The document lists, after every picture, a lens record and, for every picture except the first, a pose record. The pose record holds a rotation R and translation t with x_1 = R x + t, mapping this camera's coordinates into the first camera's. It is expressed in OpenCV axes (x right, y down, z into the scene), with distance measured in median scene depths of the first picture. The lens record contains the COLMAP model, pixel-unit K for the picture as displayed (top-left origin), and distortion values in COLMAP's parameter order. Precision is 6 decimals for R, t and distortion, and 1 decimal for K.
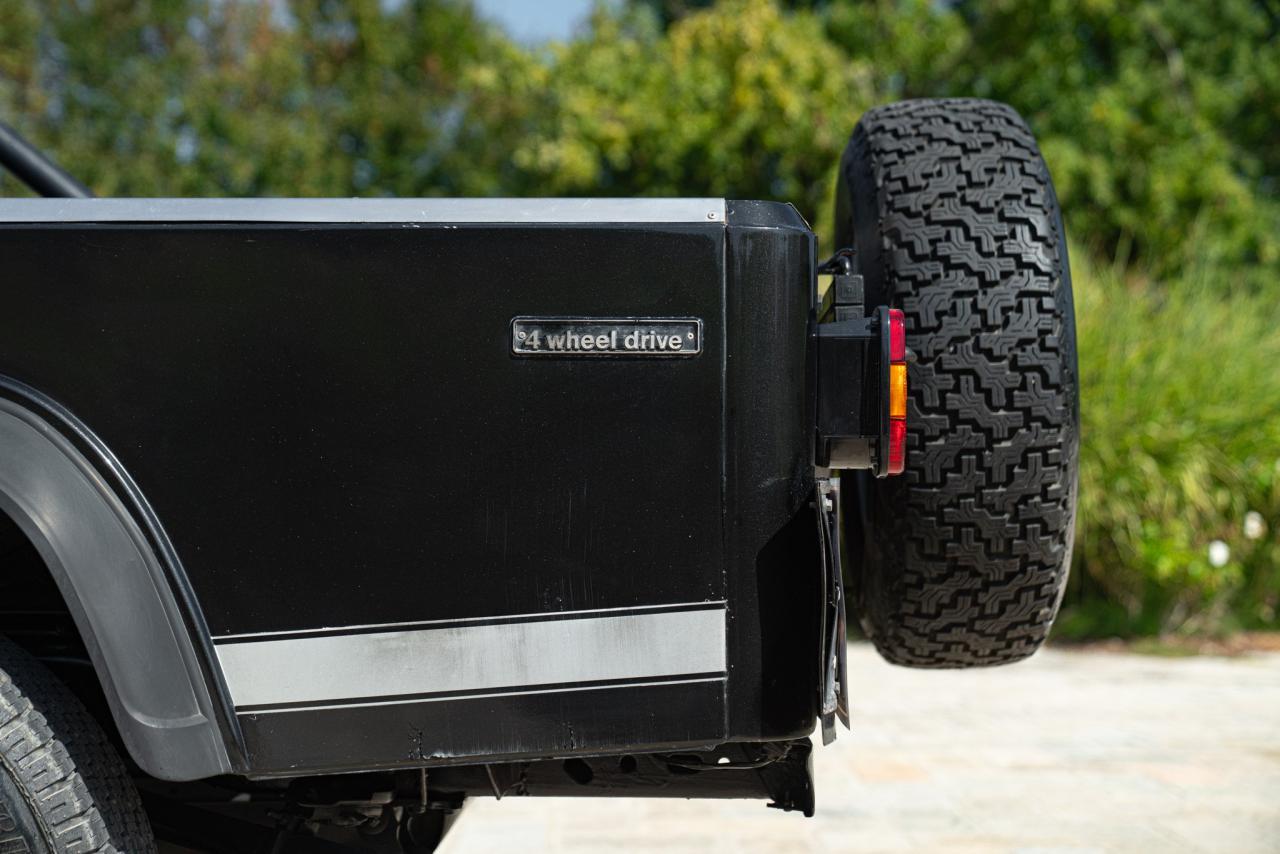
lens RADIAL K [[2183.6, 0, 600.1], [0, 2183.6, 424.4], [0, 0, 1]] dist [0.062599, 0.149033]
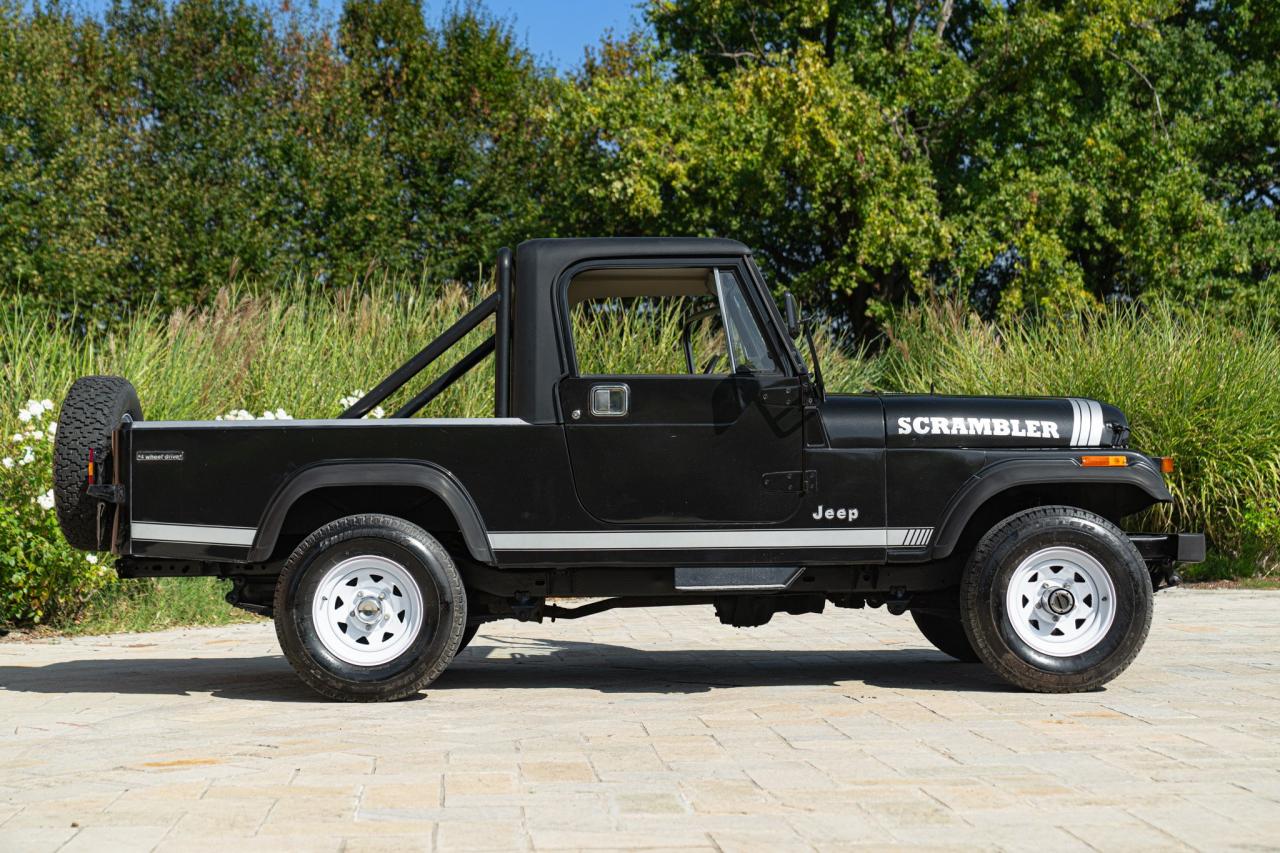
lens RADIAL K [[2398.5, 0, 567.1], [0, 2398.5, 427.7], [0, 0, 1]] dist [0.045336, 0.094107]
pose [[0.998316, -0.013910, 0.056317, -1.223800], [0.013487, 0.999878, 0.007894, -0.090364], [-0.056419, -0.007121, 0.998382, -2.432898]]
